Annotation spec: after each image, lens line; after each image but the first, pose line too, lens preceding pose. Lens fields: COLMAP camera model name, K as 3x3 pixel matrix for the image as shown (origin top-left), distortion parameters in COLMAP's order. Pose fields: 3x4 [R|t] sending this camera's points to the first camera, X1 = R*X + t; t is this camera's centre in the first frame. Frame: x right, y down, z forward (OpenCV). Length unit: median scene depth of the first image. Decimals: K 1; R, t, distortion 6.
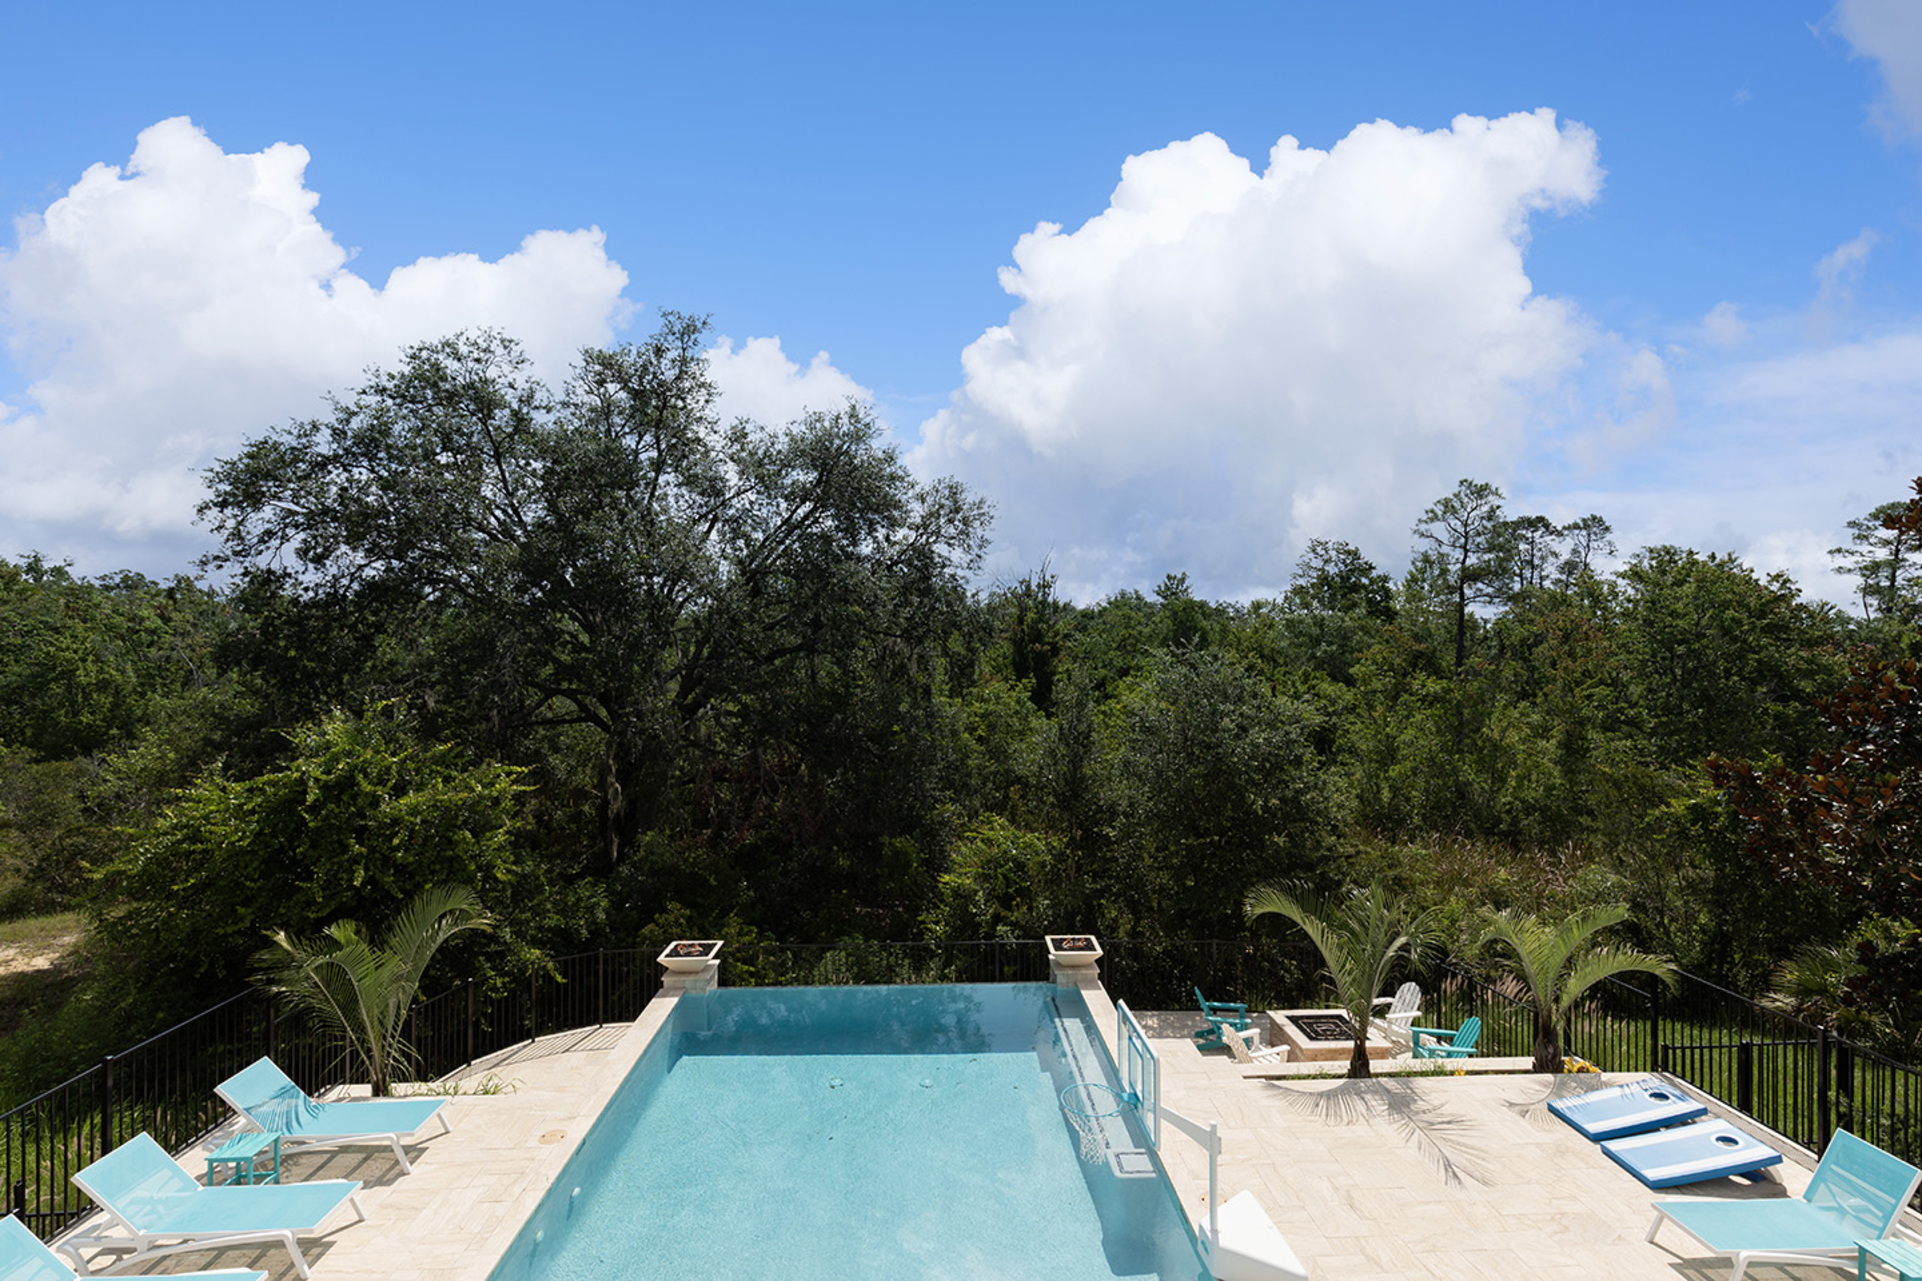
lens RADIAL K [[854.6, 0, 970.3], [0, 854.6, 648.9], [0, 0, 1]] dist [-0.001791, -0.000242]
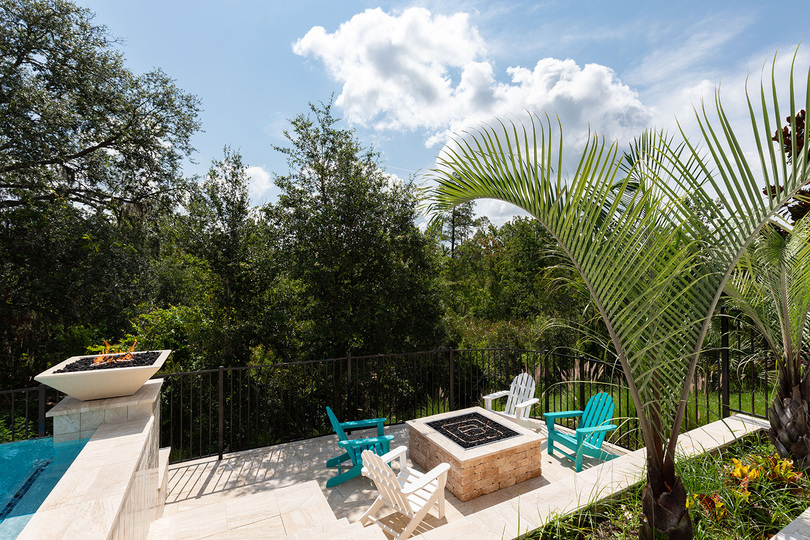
lens RADIAL K [[360.2, 0, 402.8], [0, 360.2, 268.8], [0, 0, 1]] dist [-0.001791, -0.000242]
pose [[0.907121, 0.012073, 0.420696, 0.176707], [-0.001386, 0.999669, -0.025698, 0.263836], [-0.420867, 0.022728, 0.906838, 0.631973]]
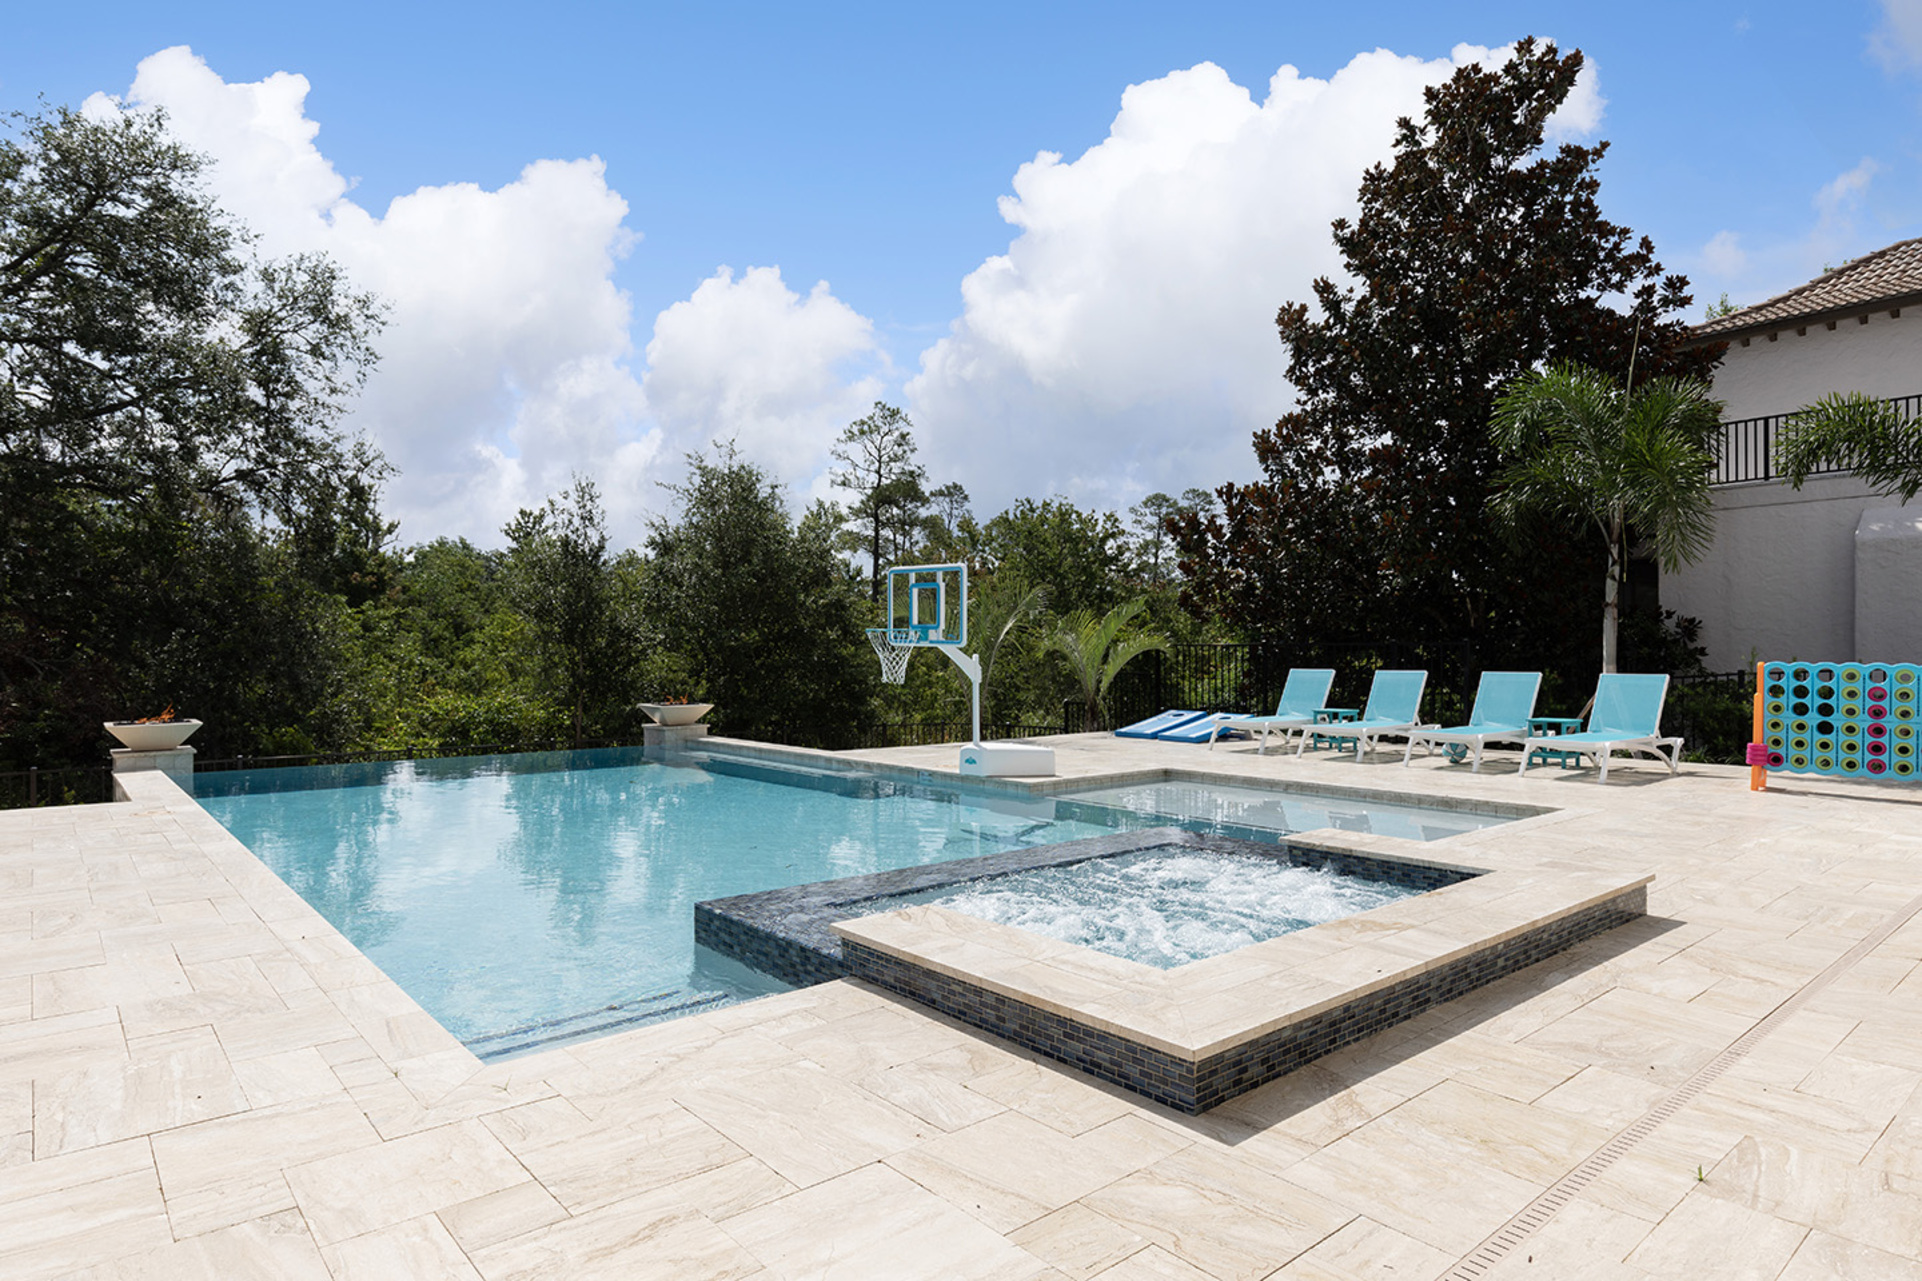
lens RADIAL K [[1063.0, 0, 953.6], [0, 1063.0, 643.8], [0, 0, 1]] dist [0.021670, 0.000107]
pose [[0.795098, -0.003406, 0.606472, -0.298228], [0.005416, 0.999984, -0.001484, 0.258498], [-0.606457, 0.004465, 0.795104, -0.066997]]
